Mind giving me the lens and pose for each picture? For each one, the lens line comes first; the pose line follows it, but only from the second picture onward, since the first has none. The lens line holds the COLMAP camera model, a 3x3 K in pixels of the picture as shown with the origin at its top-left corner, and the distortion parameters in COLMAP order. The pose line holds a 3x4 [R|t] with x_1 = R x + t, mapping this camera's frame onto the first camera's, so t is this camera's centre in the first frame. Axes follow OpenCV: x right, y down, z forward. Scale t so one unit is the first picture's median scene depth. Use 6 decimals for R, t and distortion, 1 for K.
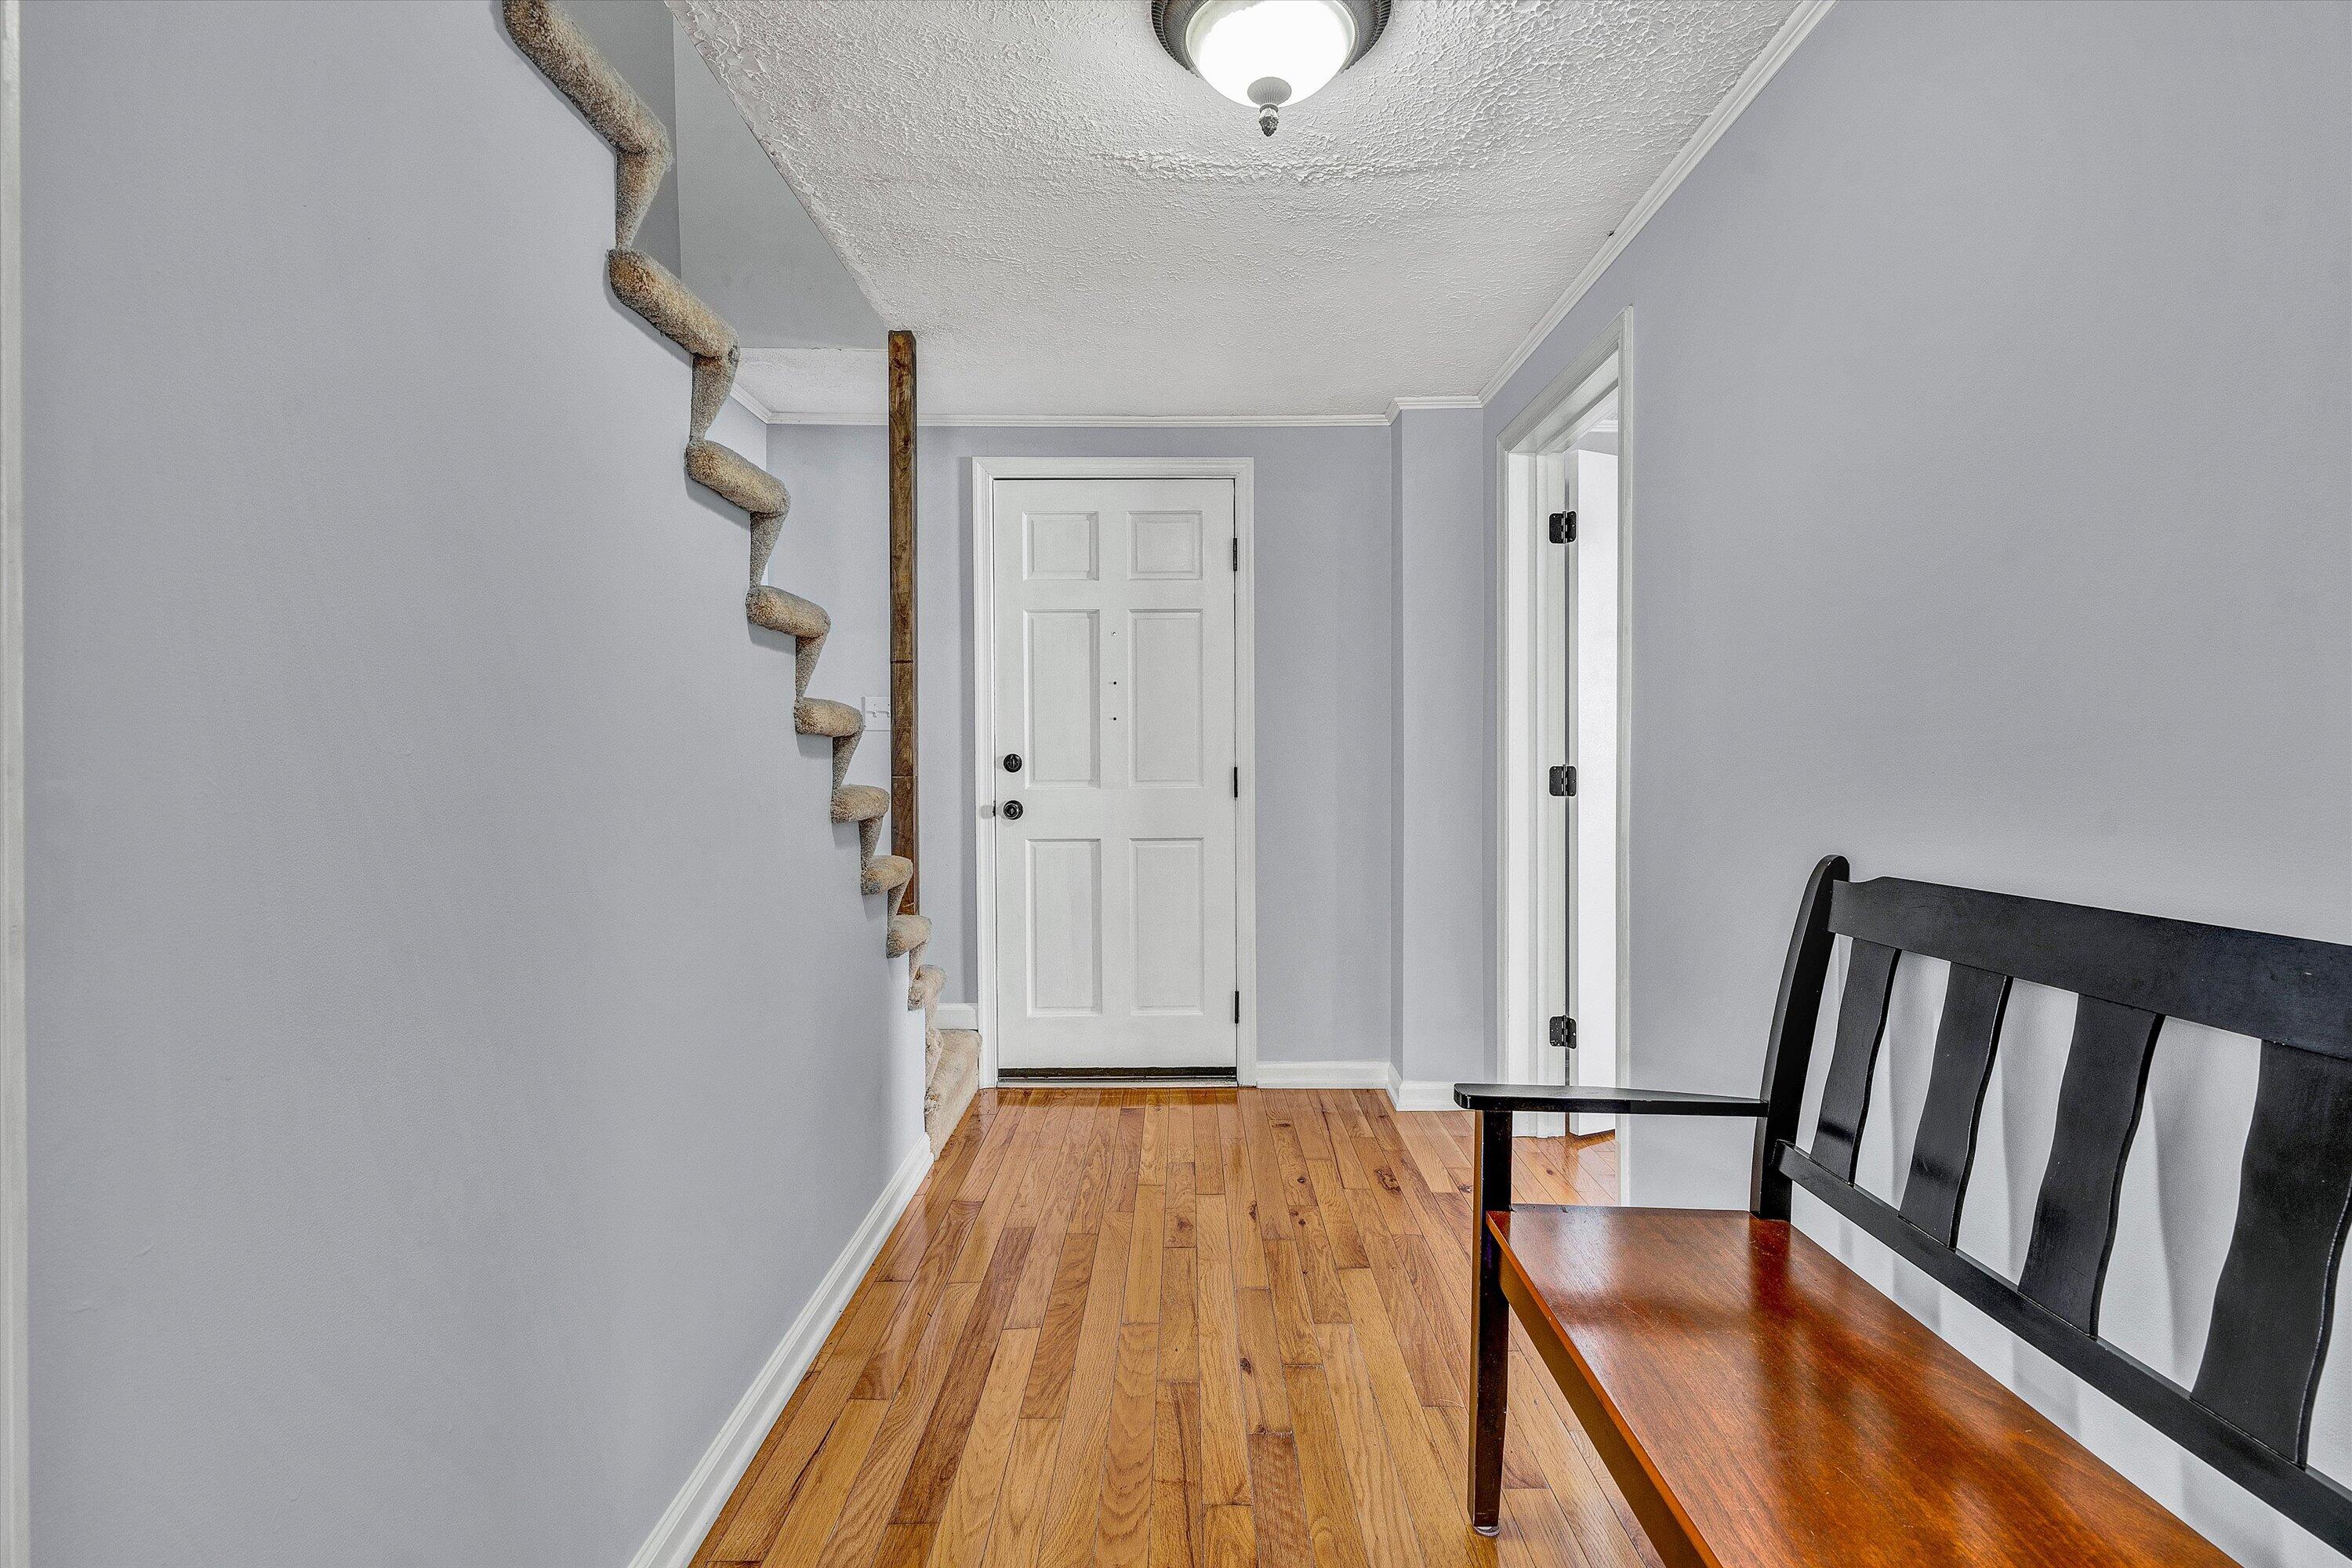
lens RADIAL K [[1236.4, 0, 1170.4], [0, 1236.4, 761.9], [0, 0, 1]] dist [0.000105, -0.000085]
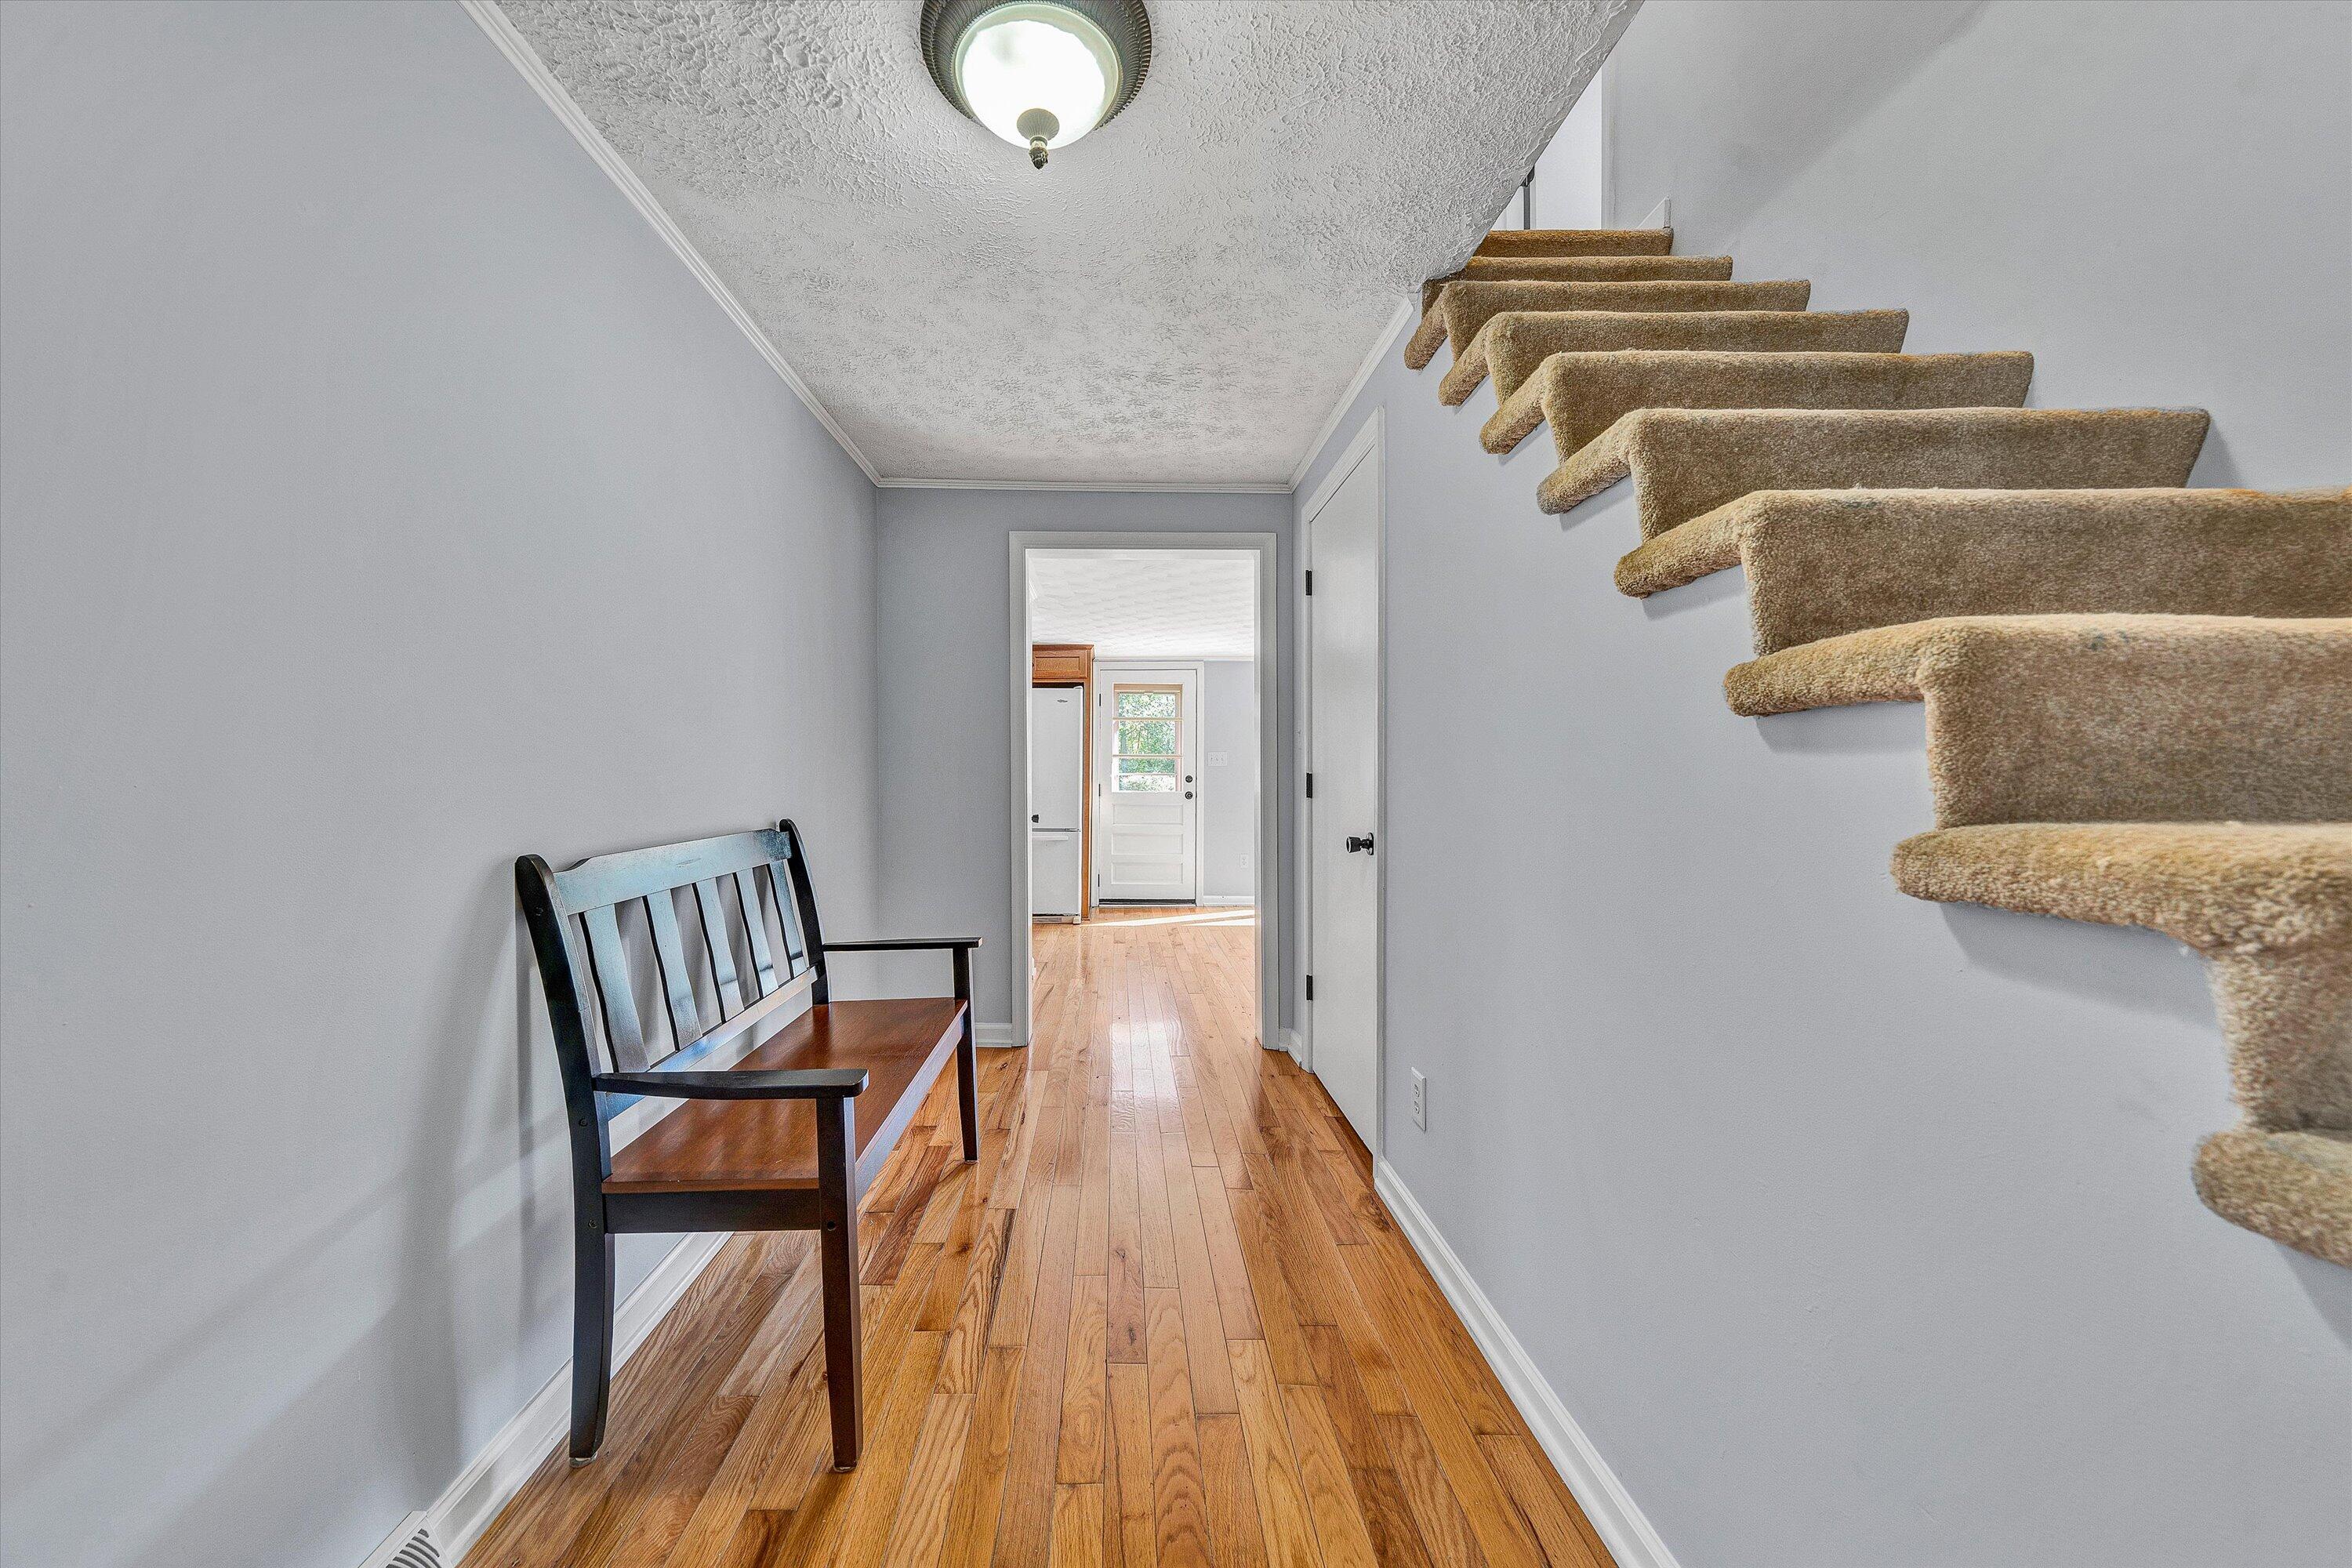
lens RADIAL K [[1236.4, 0, 1170.4], [0, 1236.4, 761.9], [0, 0, 1]] dist [0.000105, -0.000085]
pose [[-0.998357, 0.001283, -0.057291, 0.014669], [0.001911, 0.999939, -0.010913, 0.003600], [0.057274, -0.011005, -0.998298, 1.045956]]
